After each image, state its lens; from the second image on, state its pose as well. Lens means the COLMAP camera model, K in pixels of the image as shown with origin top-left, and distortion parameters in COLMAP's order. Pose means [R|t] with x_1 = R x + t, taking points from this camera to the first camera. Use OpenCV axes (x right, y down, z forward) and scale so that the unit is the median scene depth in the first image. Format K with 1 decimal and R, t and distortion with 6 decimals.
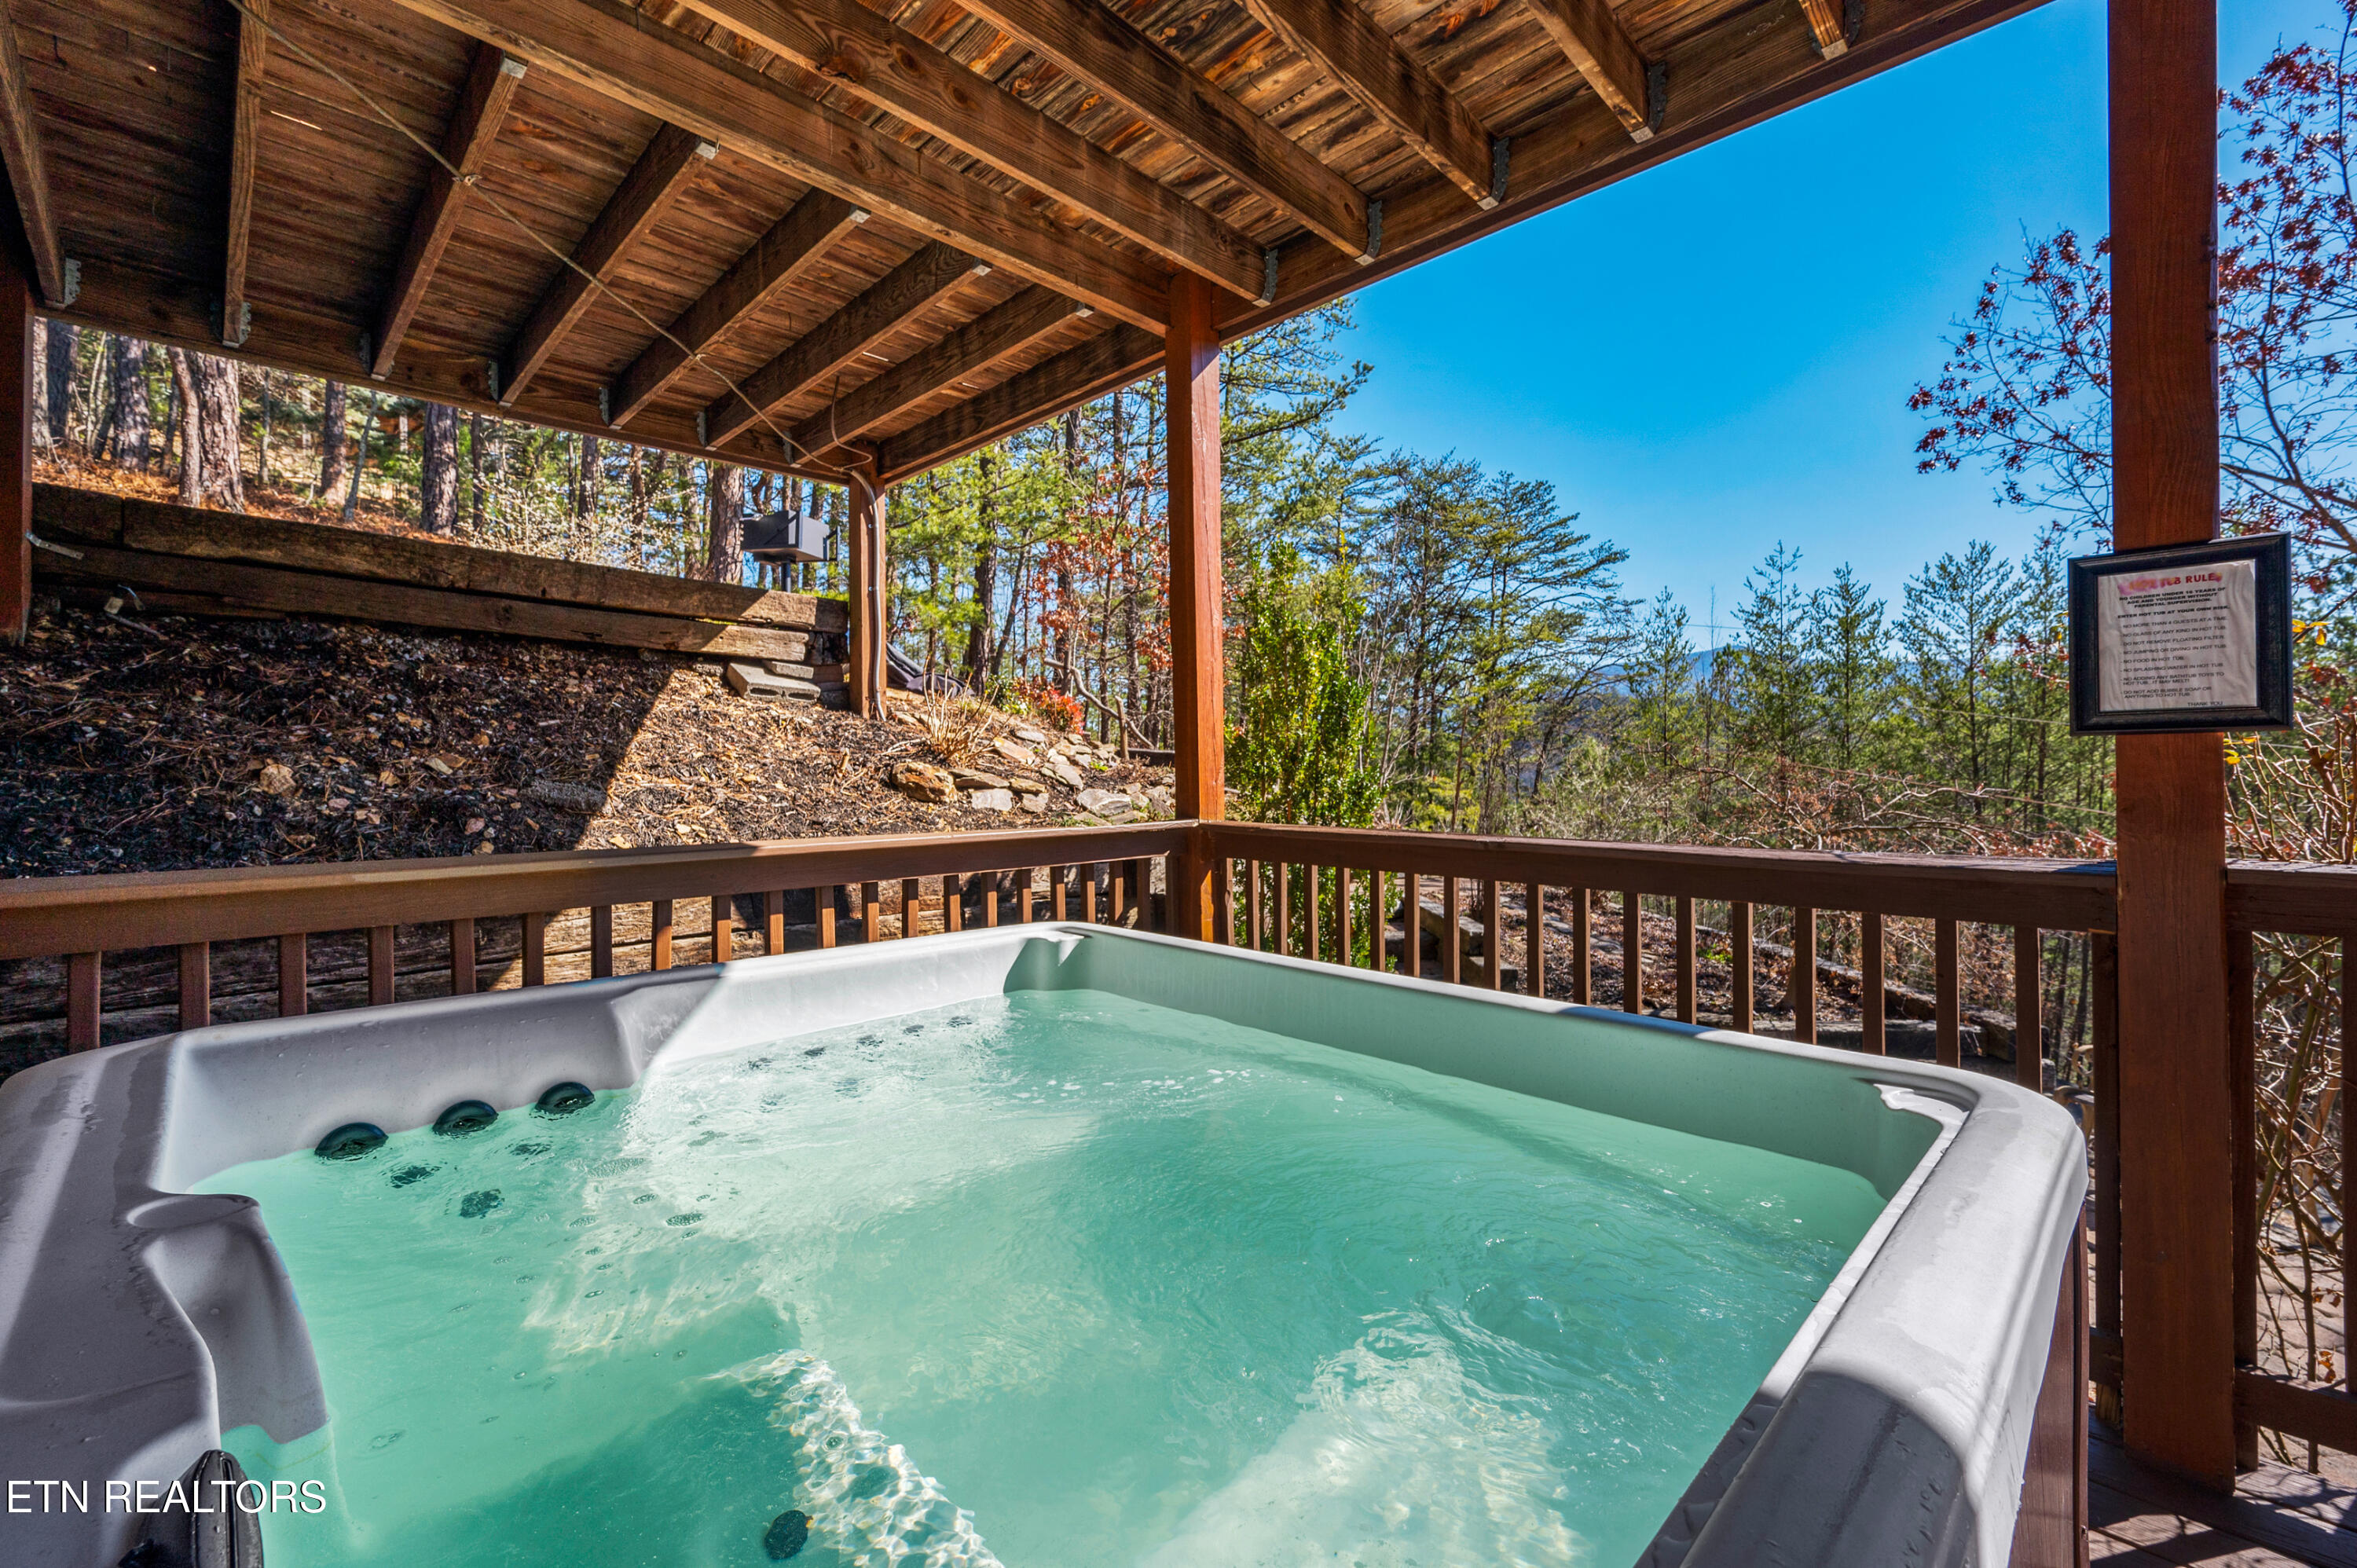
lens RADIAL K [[1002.9, 0, 1192.4], [0, 1002.9, 764.9], [0, 0, 1]] dist [-0.001881, -0.000440]
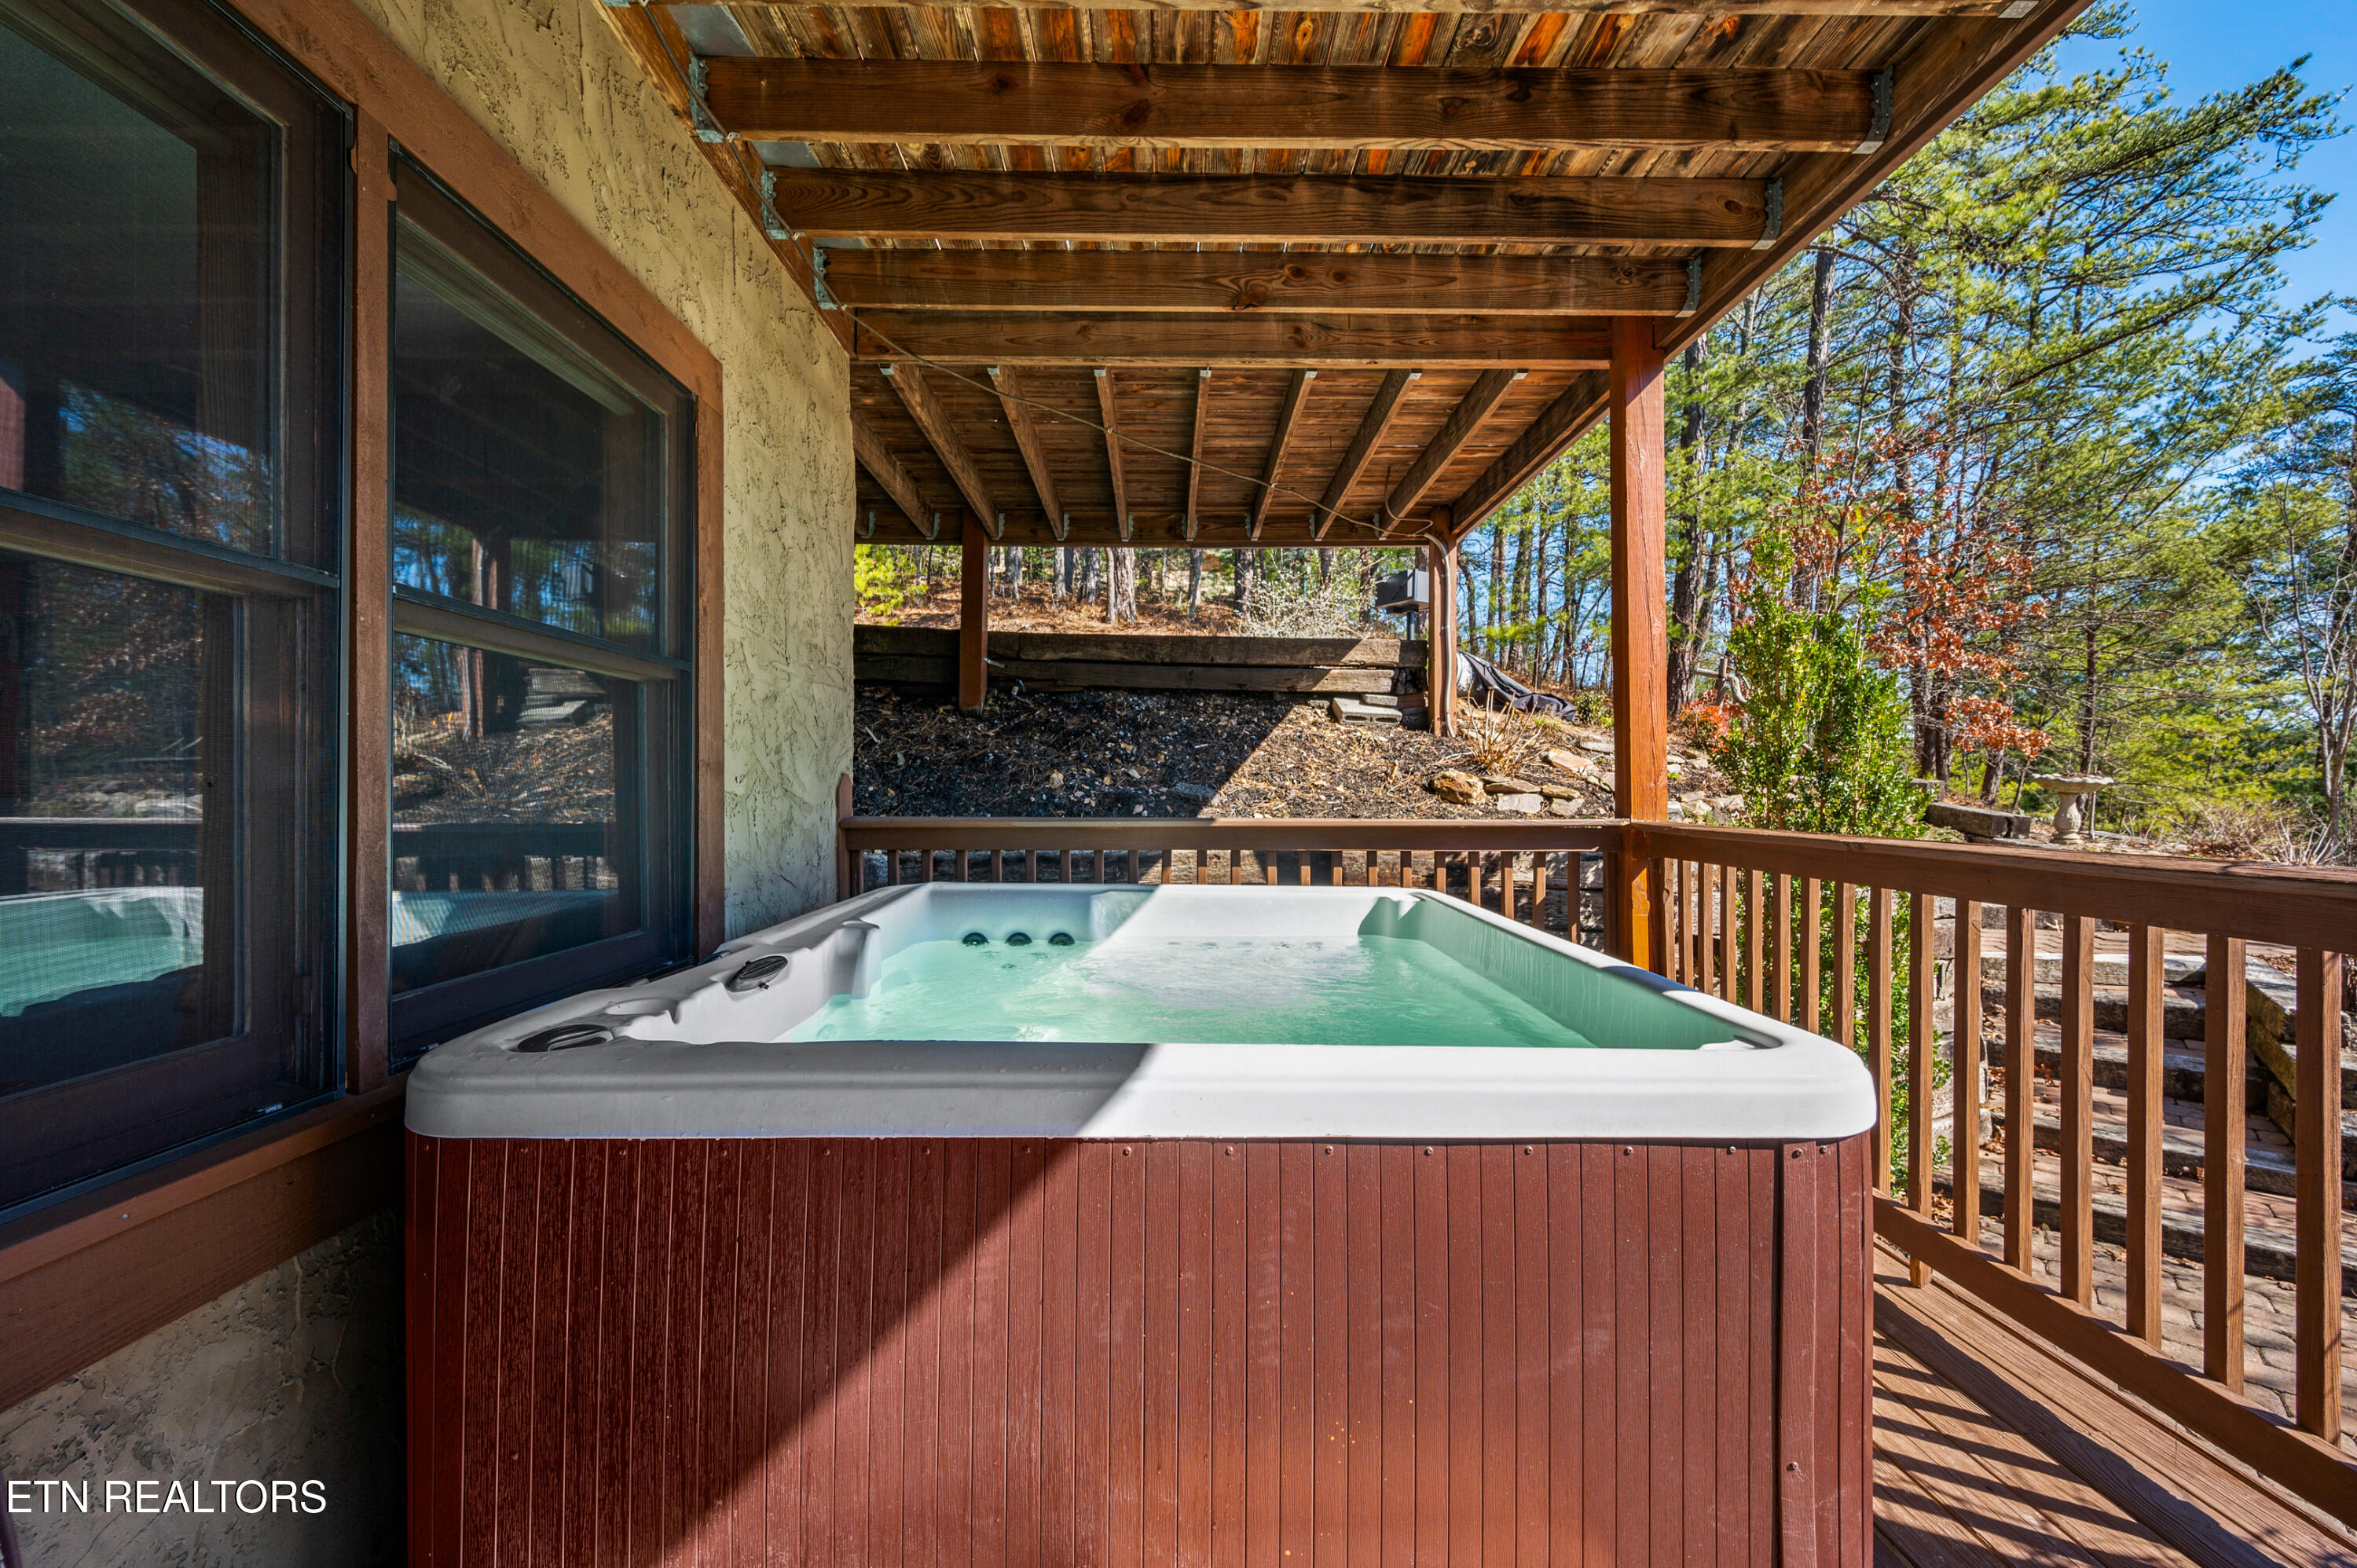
lens RADIAL K [[948.2, 0, 1159.3], [0, 948.2, 784.5], [0, 0, 1]] dist [-0.000045, 0.000101]
pose [[0.695851, 0.000069, -0.718186, 0.327720], [-0.000220, 1.000000, -0.000117, 0.015726], [0.718186, 0.000240, 0.695851, -0.047911]]
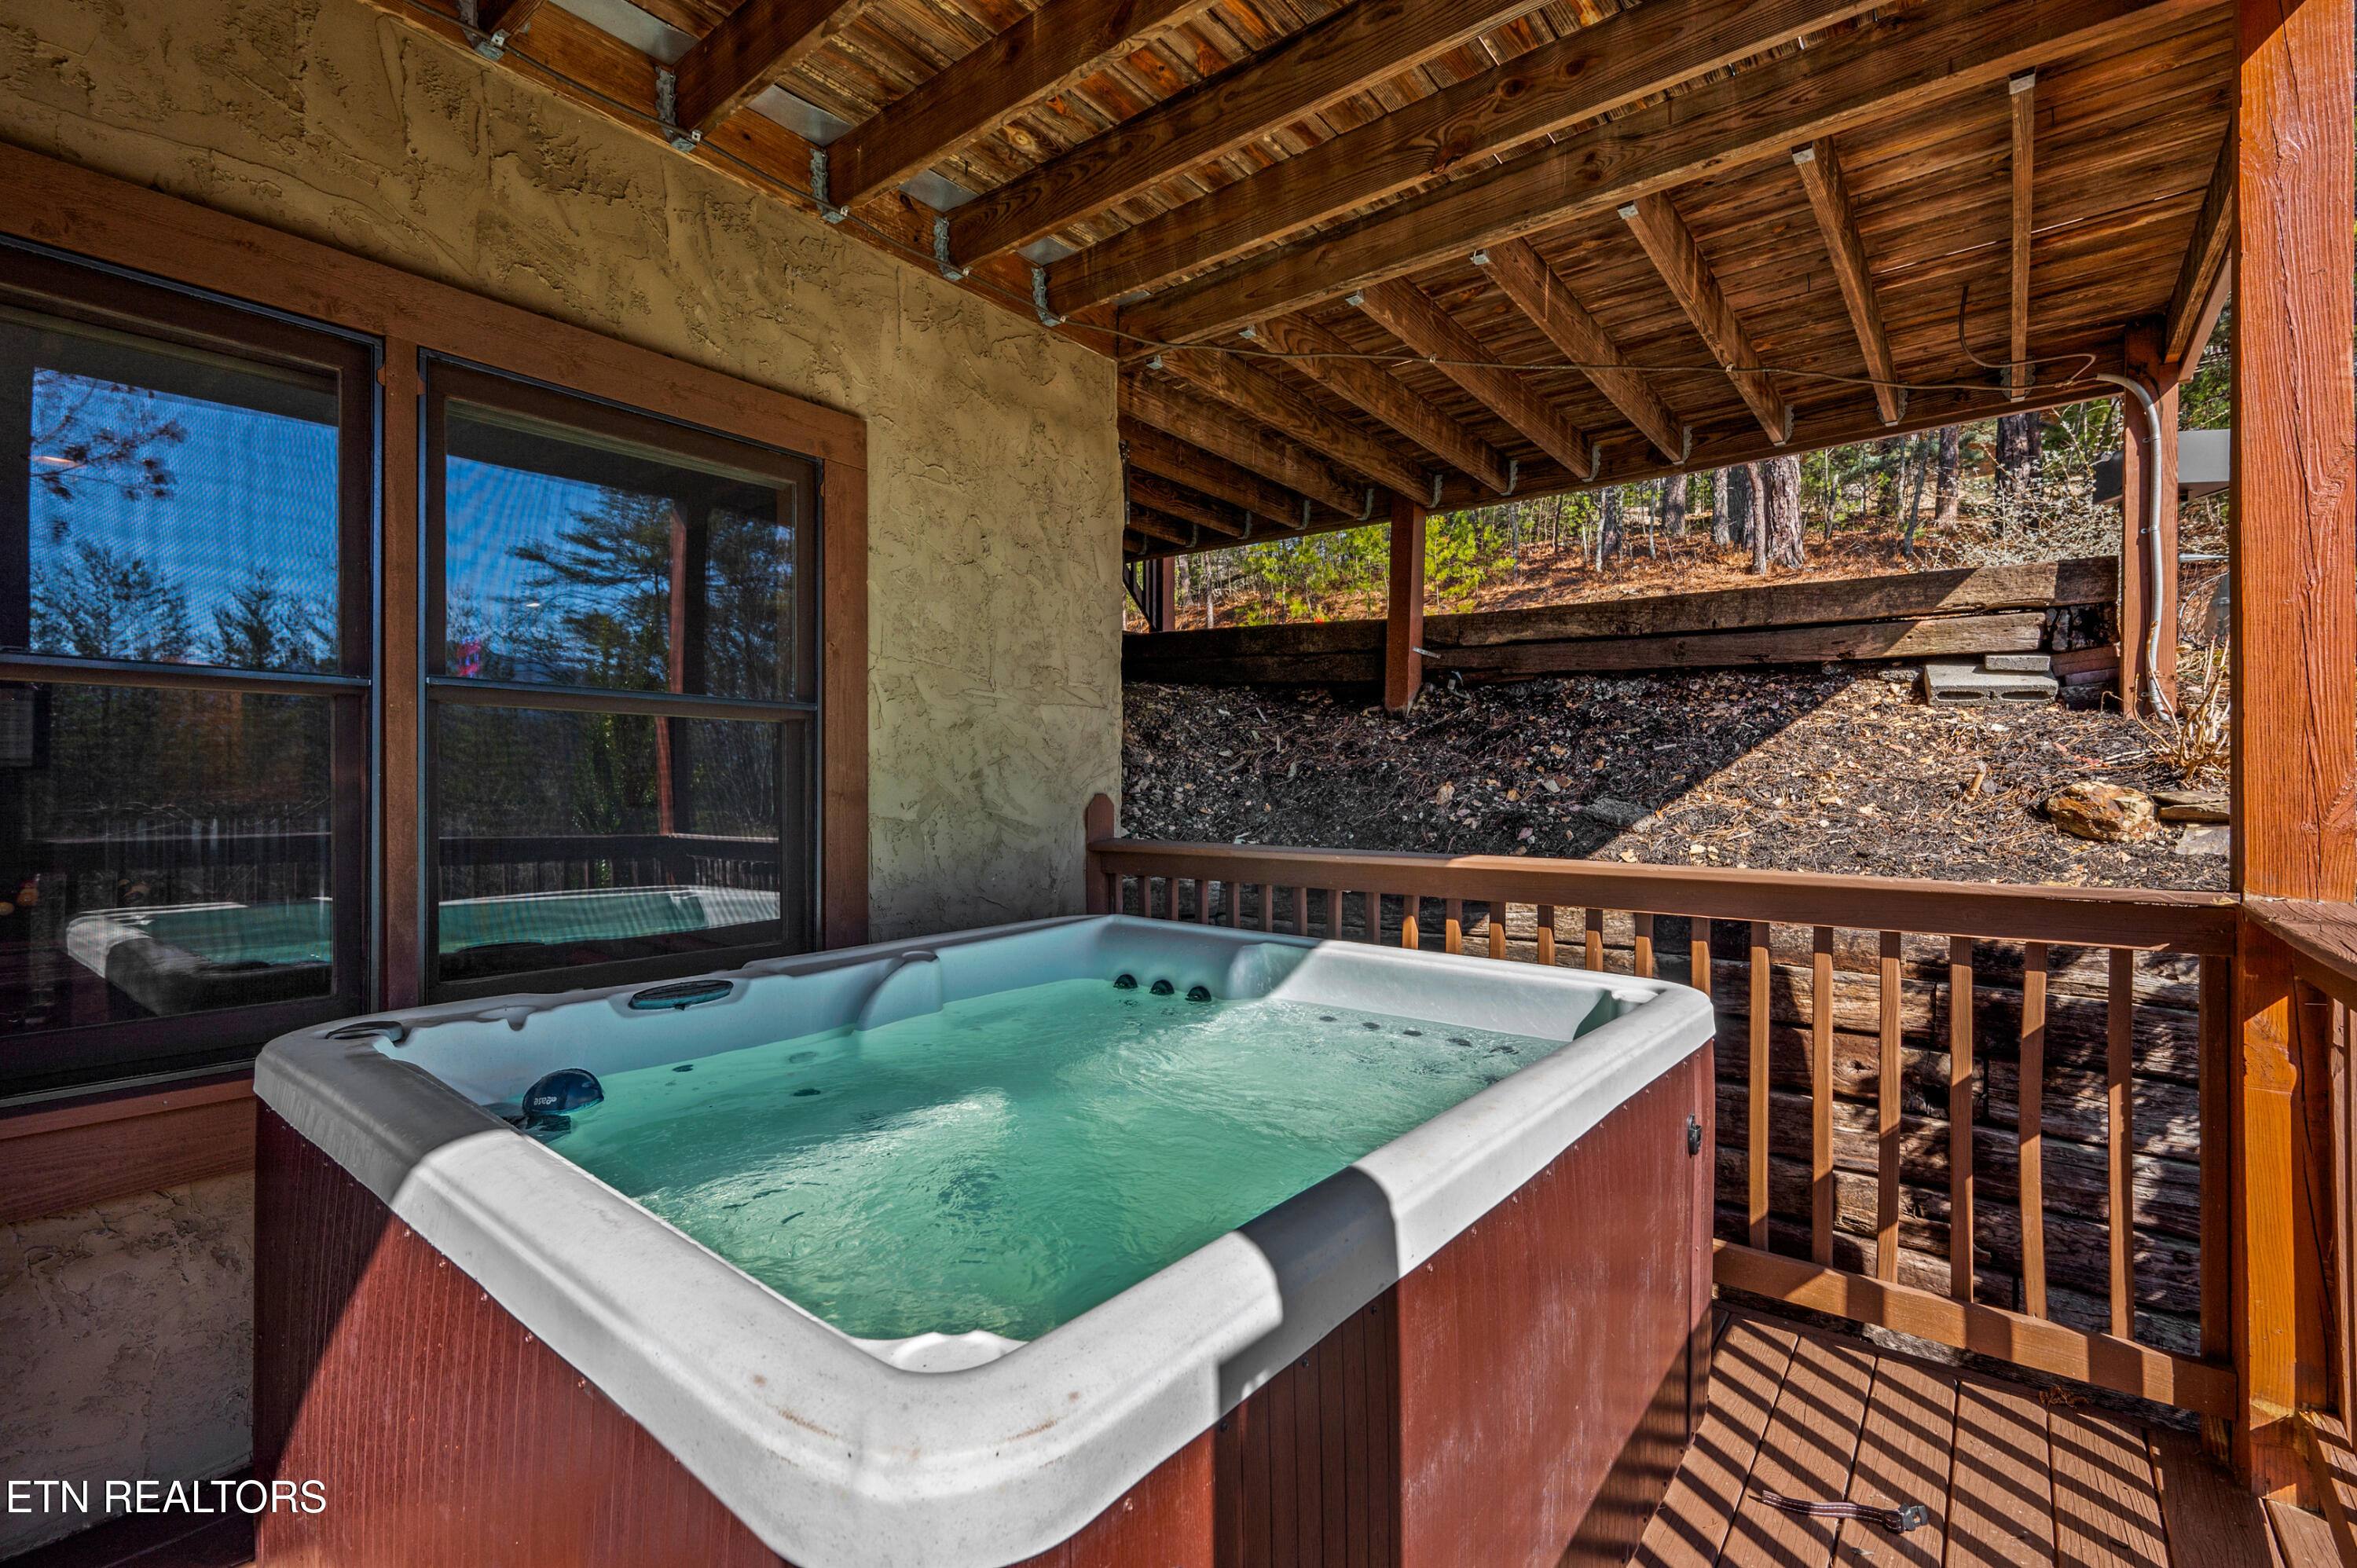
lens RADIAL K [[1052.3, 0, 1178.6], [0, 1052.3, 783.3], [0, 0, 1]] dist [0.002267, 0.000145]
pose [[0.082338, 0.001433, -0.996603, 0.442812], [0.003156, 0.999994, 0.001698, -0.005211], [0.996599, -0.003286, 0.082333, 0.342258]]
